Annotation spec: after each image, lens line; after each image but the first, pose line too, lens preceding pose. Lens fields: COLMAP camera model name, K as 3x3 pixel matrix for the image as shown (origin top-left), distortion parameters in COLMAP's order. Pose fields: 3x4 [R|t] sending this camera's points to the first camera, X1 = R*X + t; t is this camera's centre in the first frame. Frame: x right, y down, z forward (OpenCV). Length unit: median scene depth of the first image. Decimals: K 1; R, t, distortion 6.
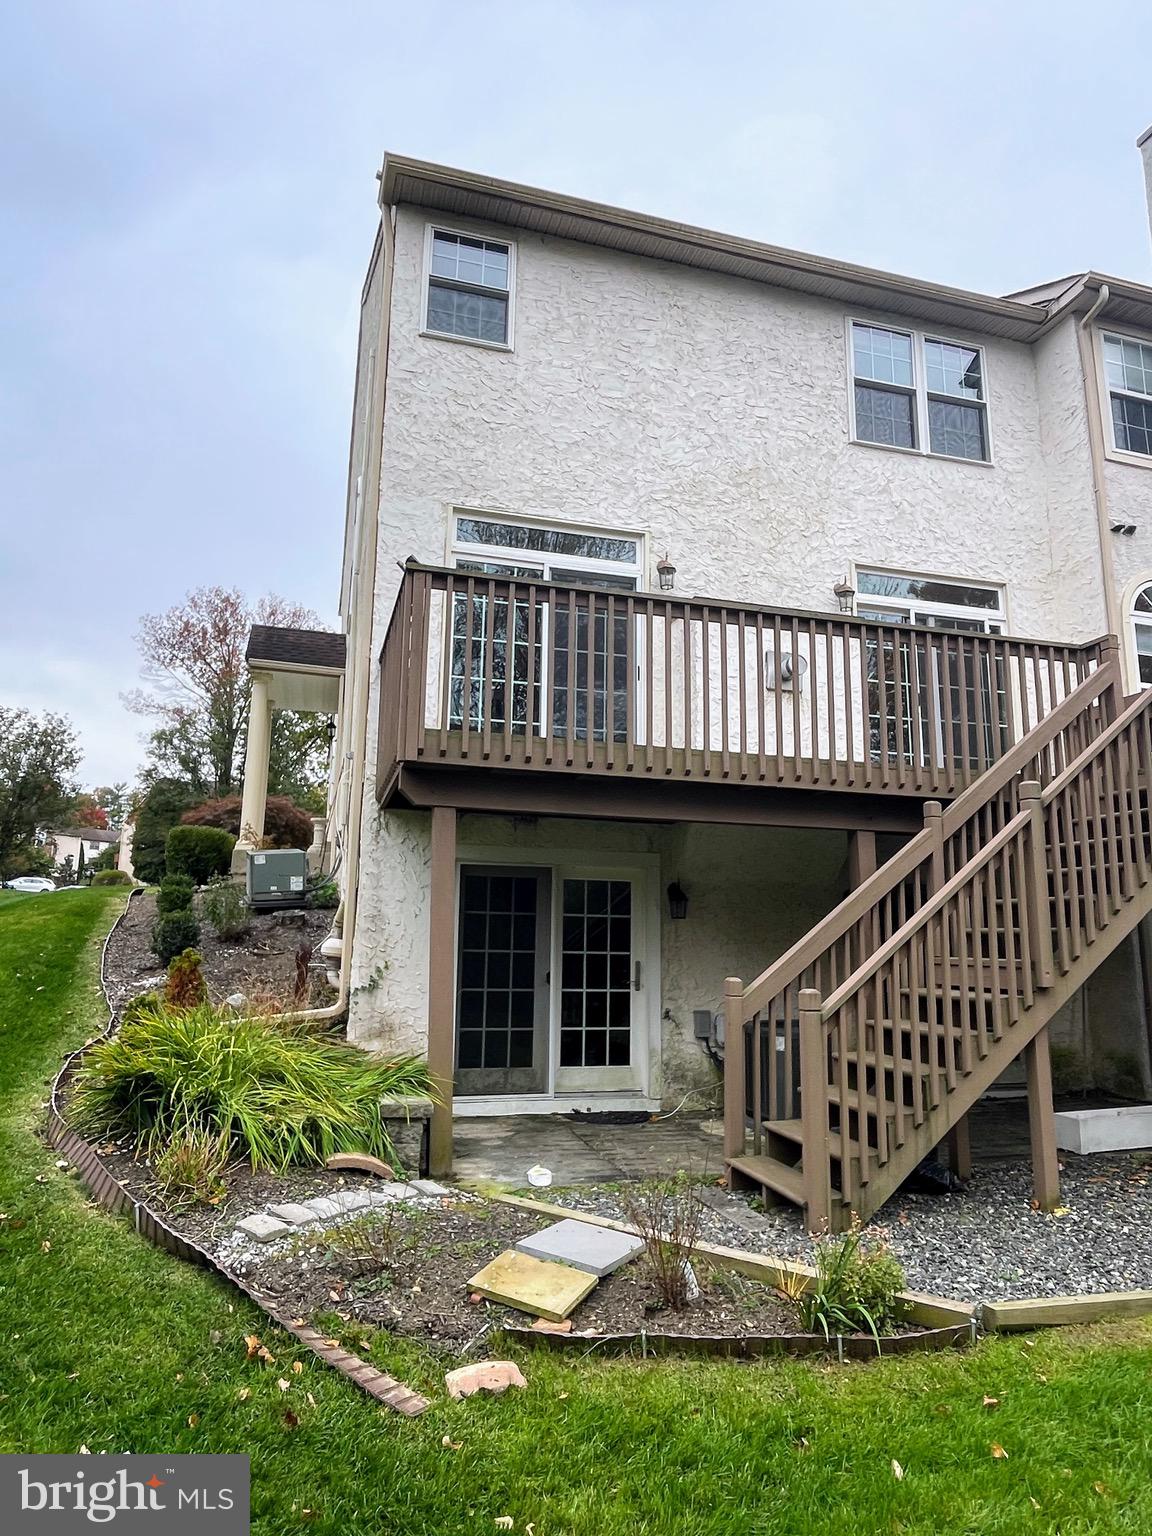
lens RADIAL K [[930.6, 0, 576.0], [0, 930.6, 768.0], [0, 0, 1]] dist [-0.002664, -0.000520]
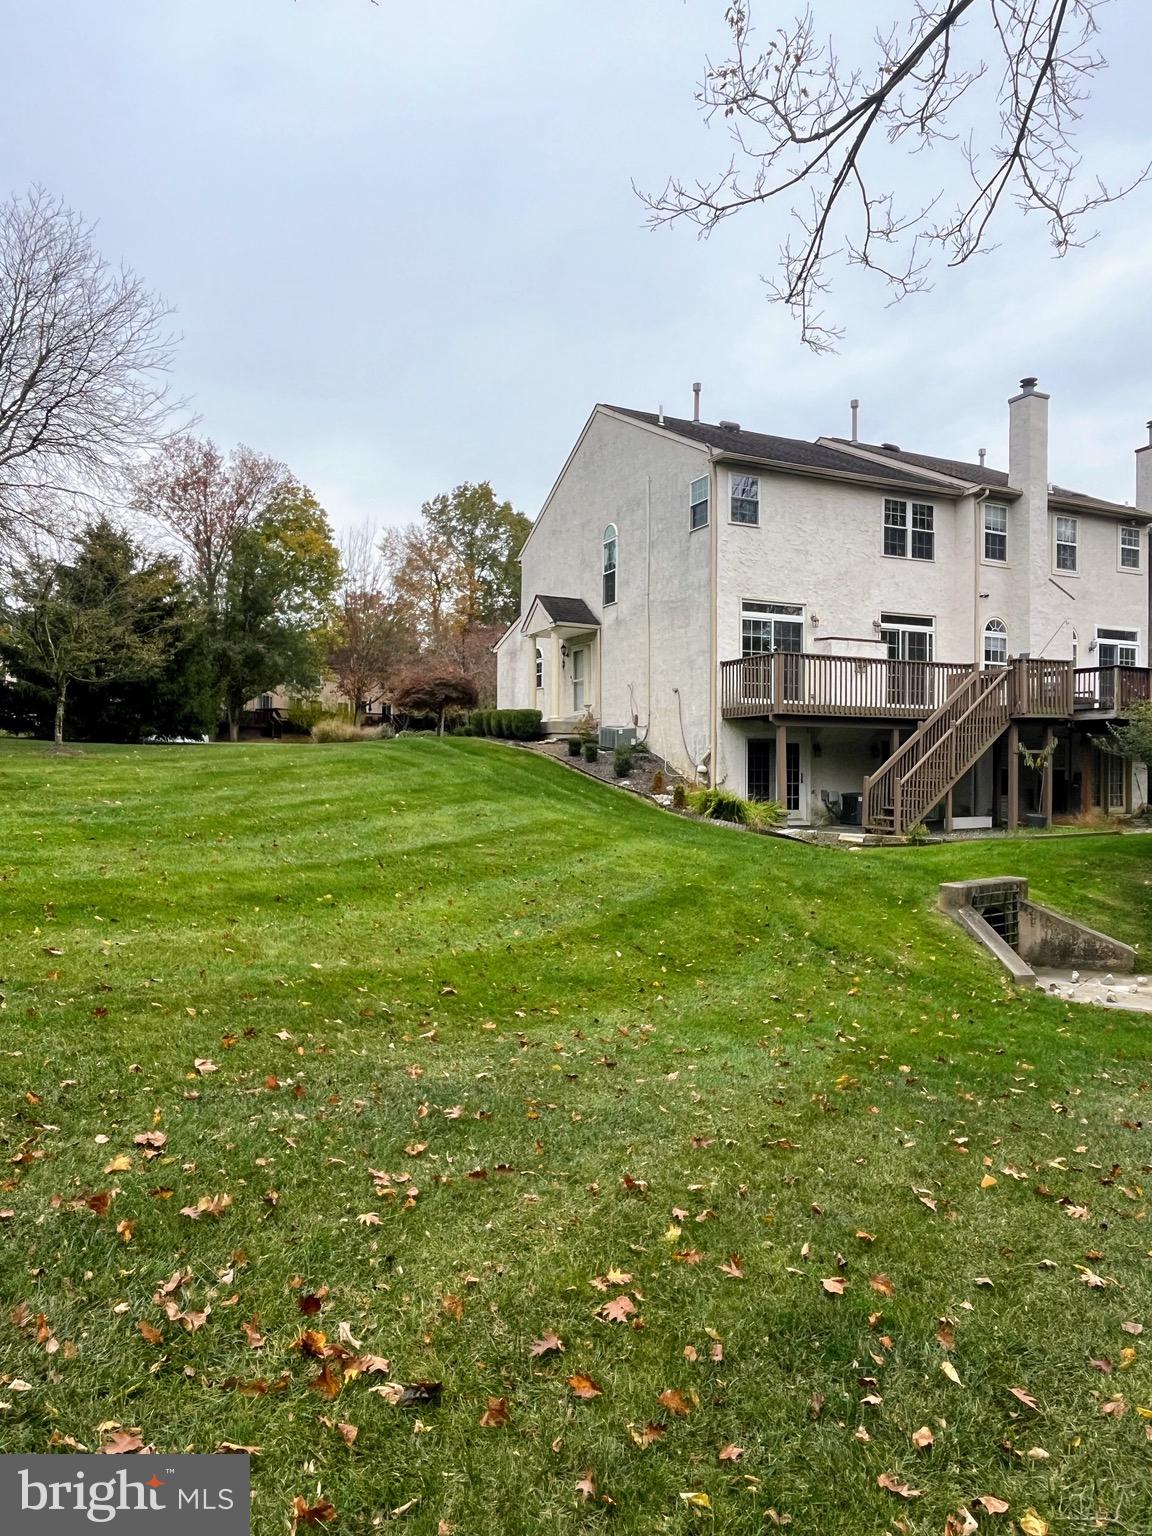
lens RADIAL K [[971.3, 0, 576.0], [0, 971.3, 768.0], [0, 0, 1]] dist [0.003257, 0.000276]
pose [[0.986952, -0.009466, 0.160737, -0.963206], [-0.021521, 0.981558, 0.189950, -0.305164], [-0.159571, -0.190930, 0.968547, -1.511173]]
